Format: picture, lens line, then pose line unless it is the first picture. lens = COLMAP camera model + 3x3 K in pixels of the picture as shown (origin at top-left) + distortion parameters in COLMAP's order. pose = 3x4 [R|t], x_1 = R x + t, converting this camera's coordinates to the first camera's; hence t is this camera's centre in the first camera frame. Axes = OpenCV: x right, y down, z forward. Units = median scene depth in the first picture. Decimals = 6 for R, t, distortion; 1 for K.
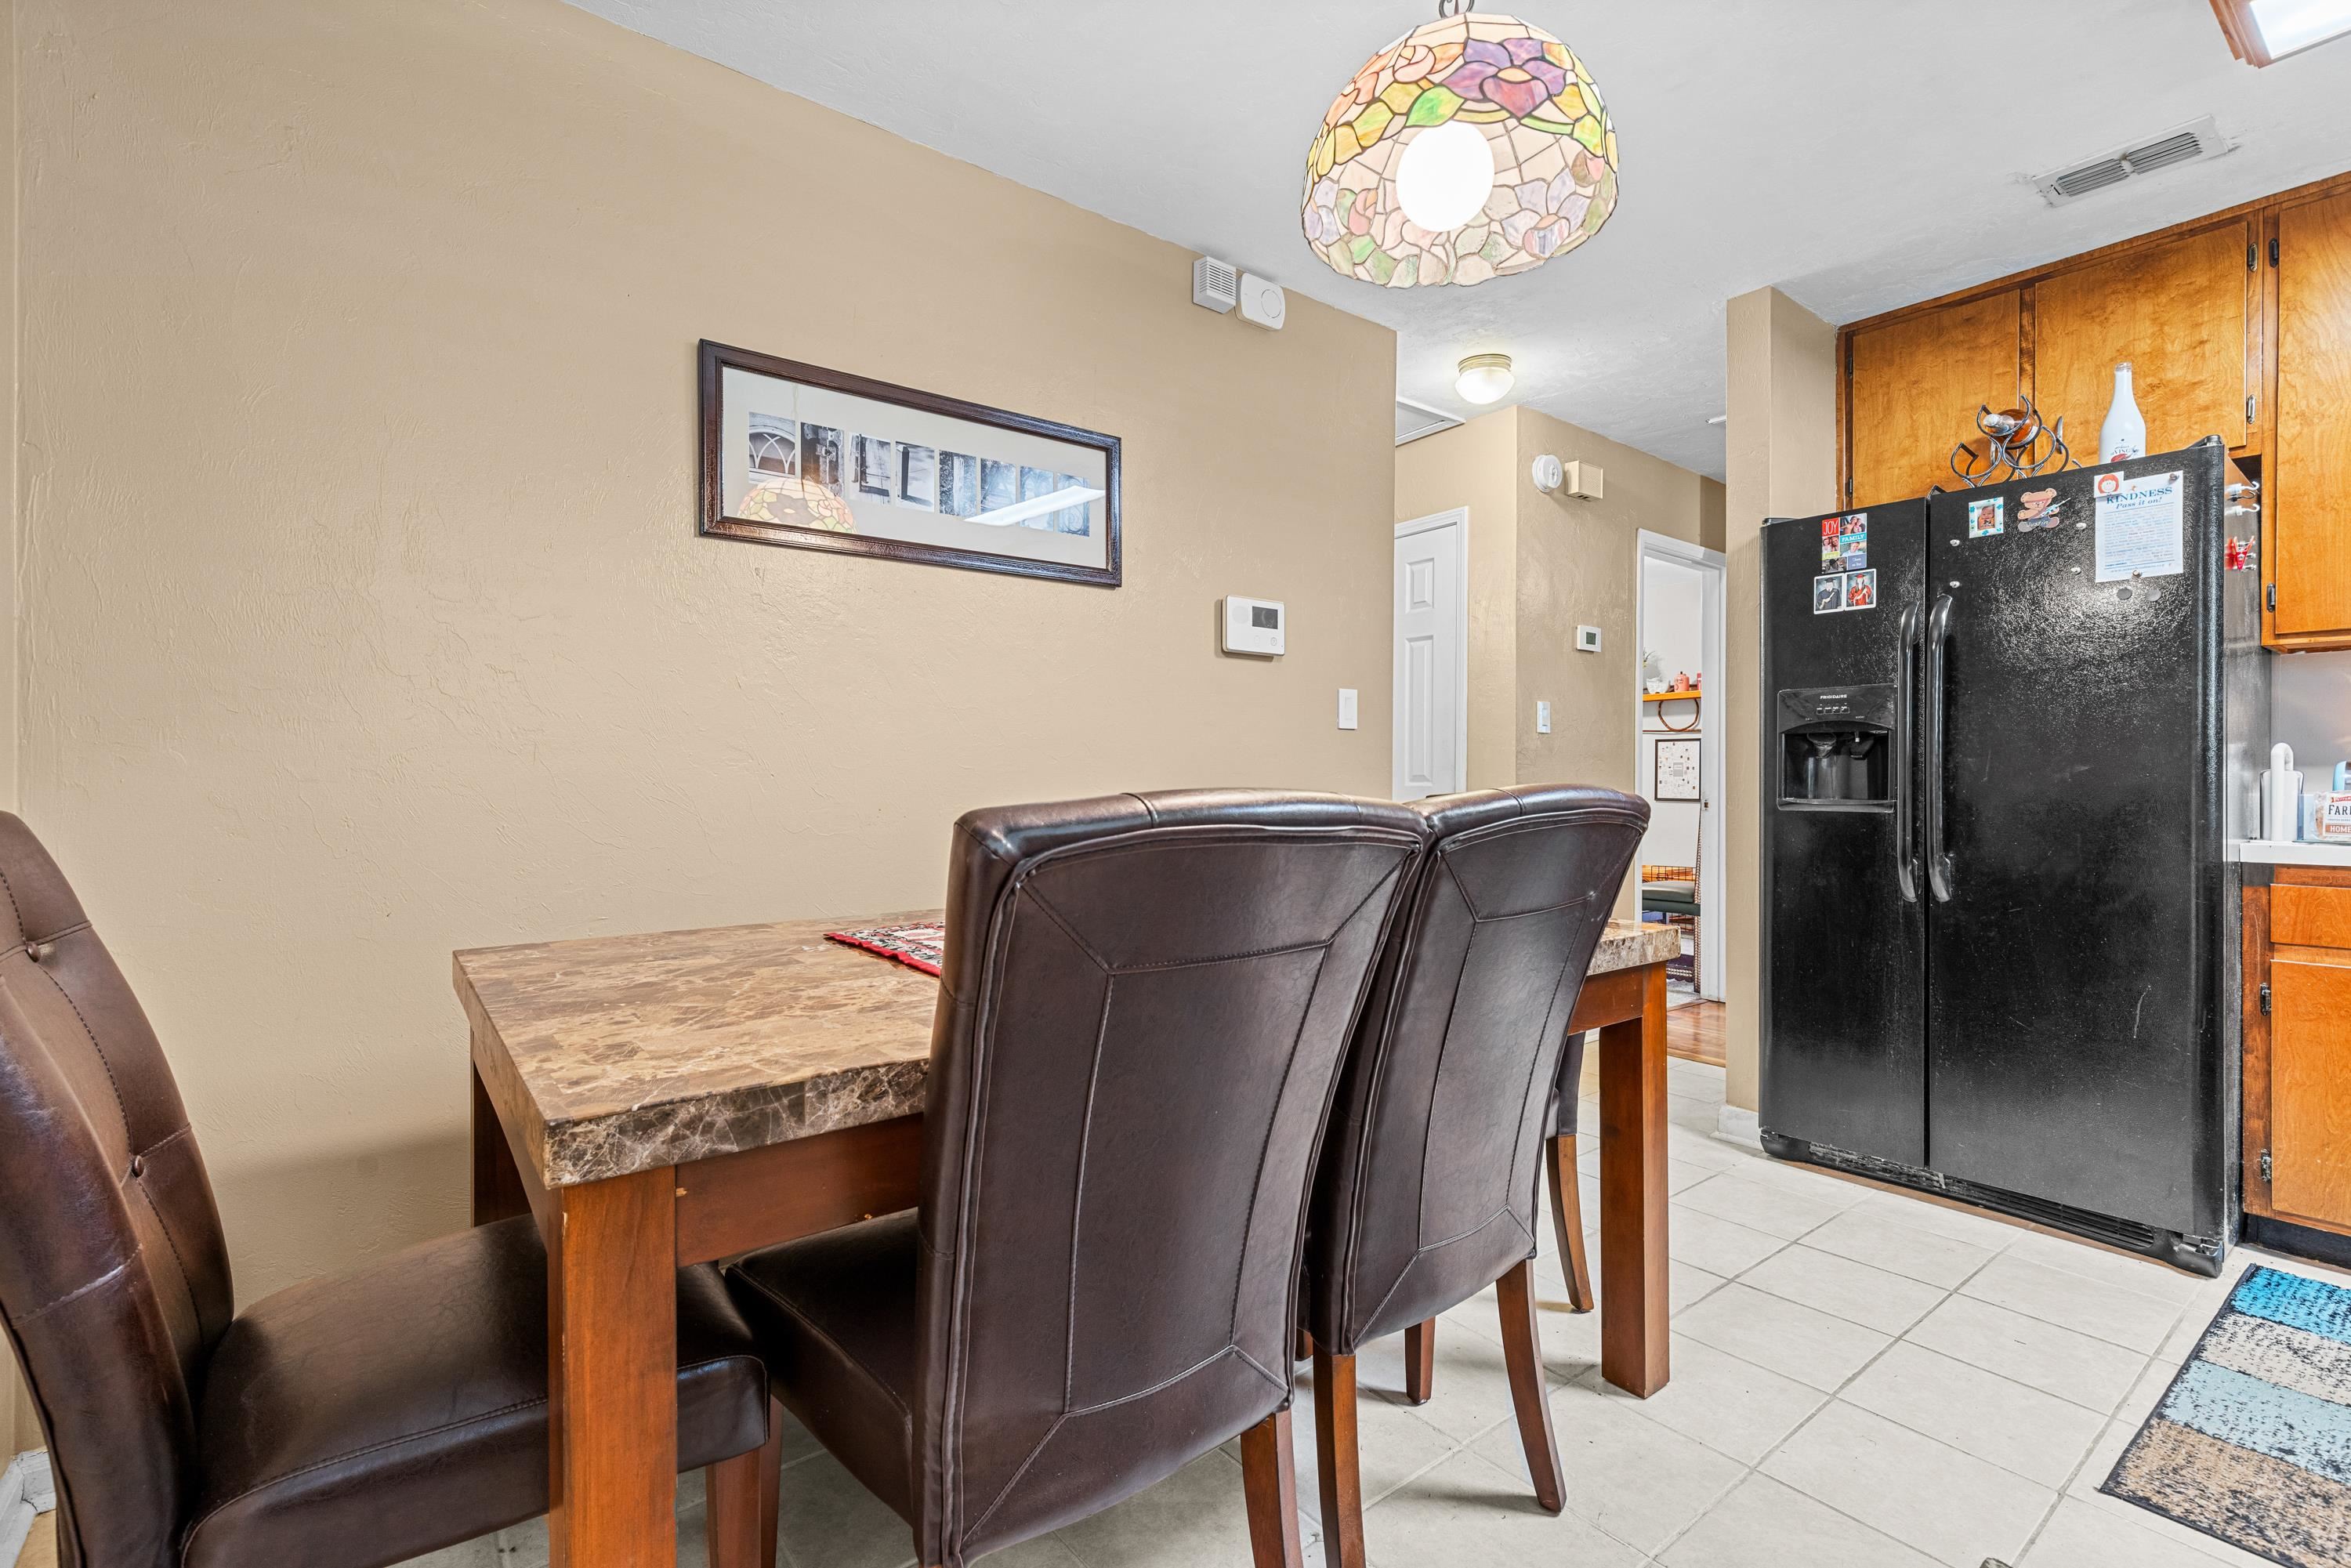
lens RADIAL K [[1065.0, 0, 1173.8], [0, 1065.0, 785.7], [0, 0, 1]] dist [0.003546, -0.000008]
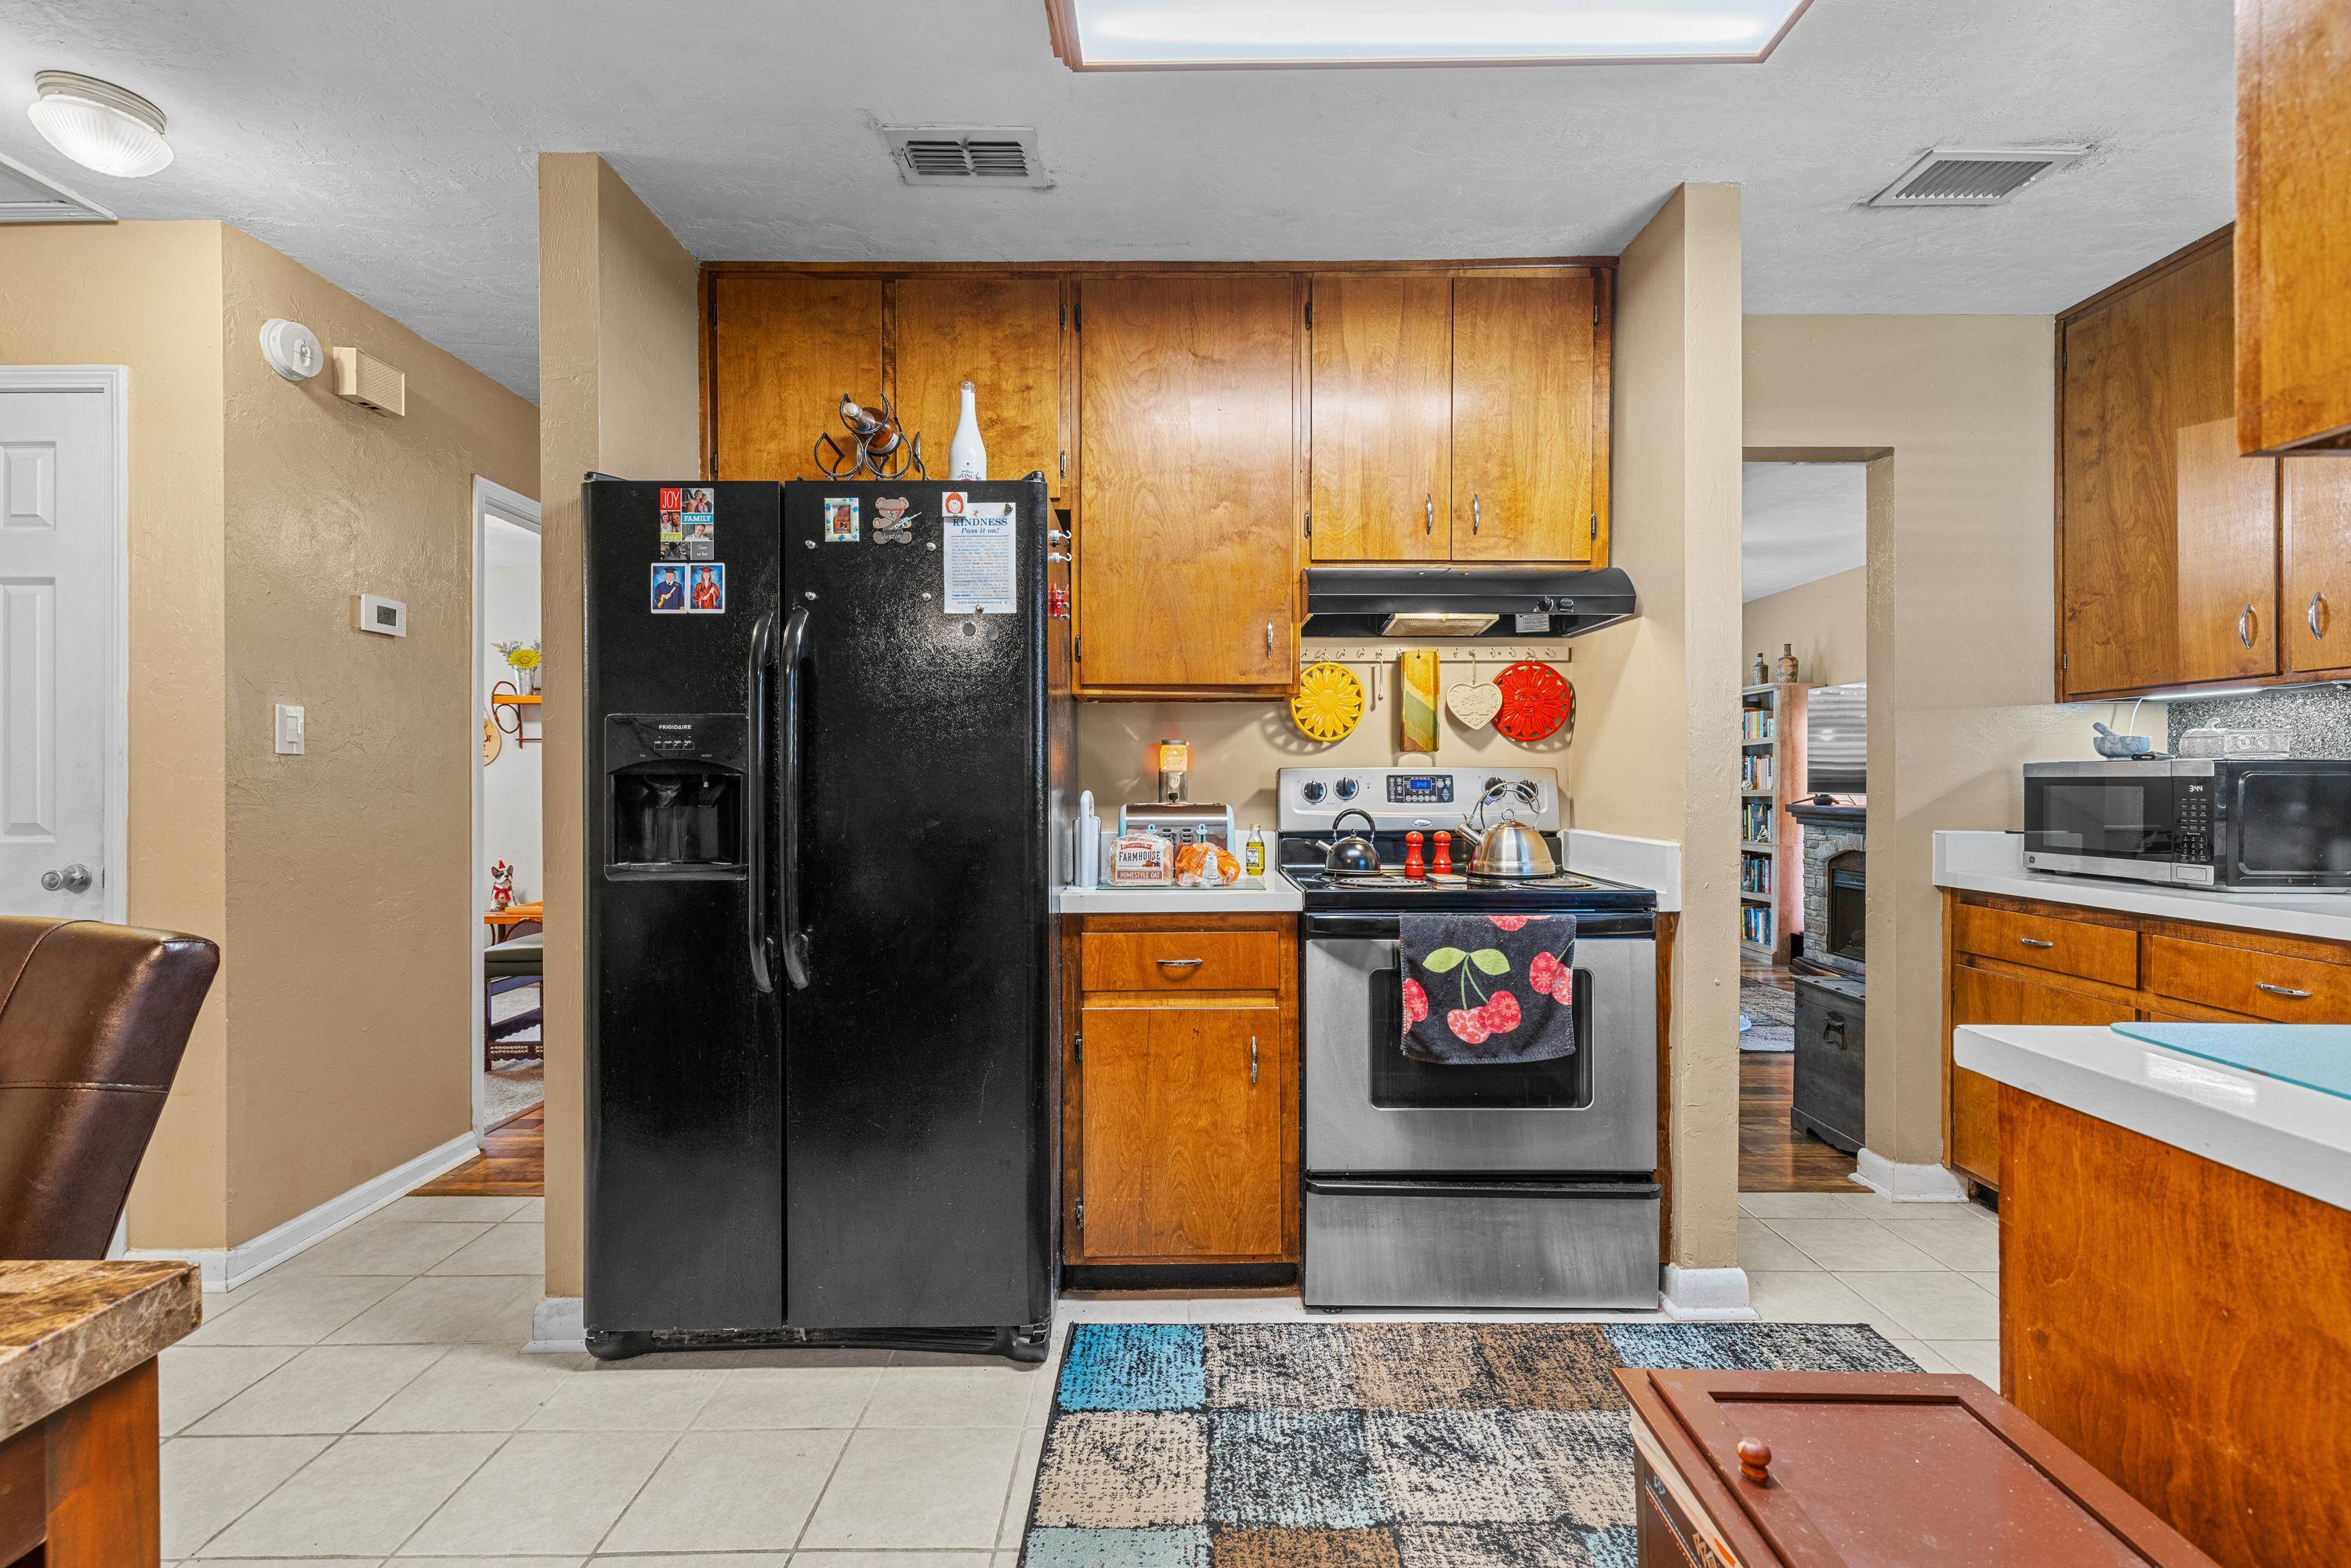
lens RADIAL K [[1056.1, 0, 1167.2], [0, 1056.1, 781.3], [0, 0, 1]] dist [-0.000575, -0.000505]
pose [[0.622659, -0.004688, 0.782479, 0.265815], [0.005034, 0.999985, 0.001986, -0.047018], [-0.782477, 0.002702, 0.622674, 0.282532]]
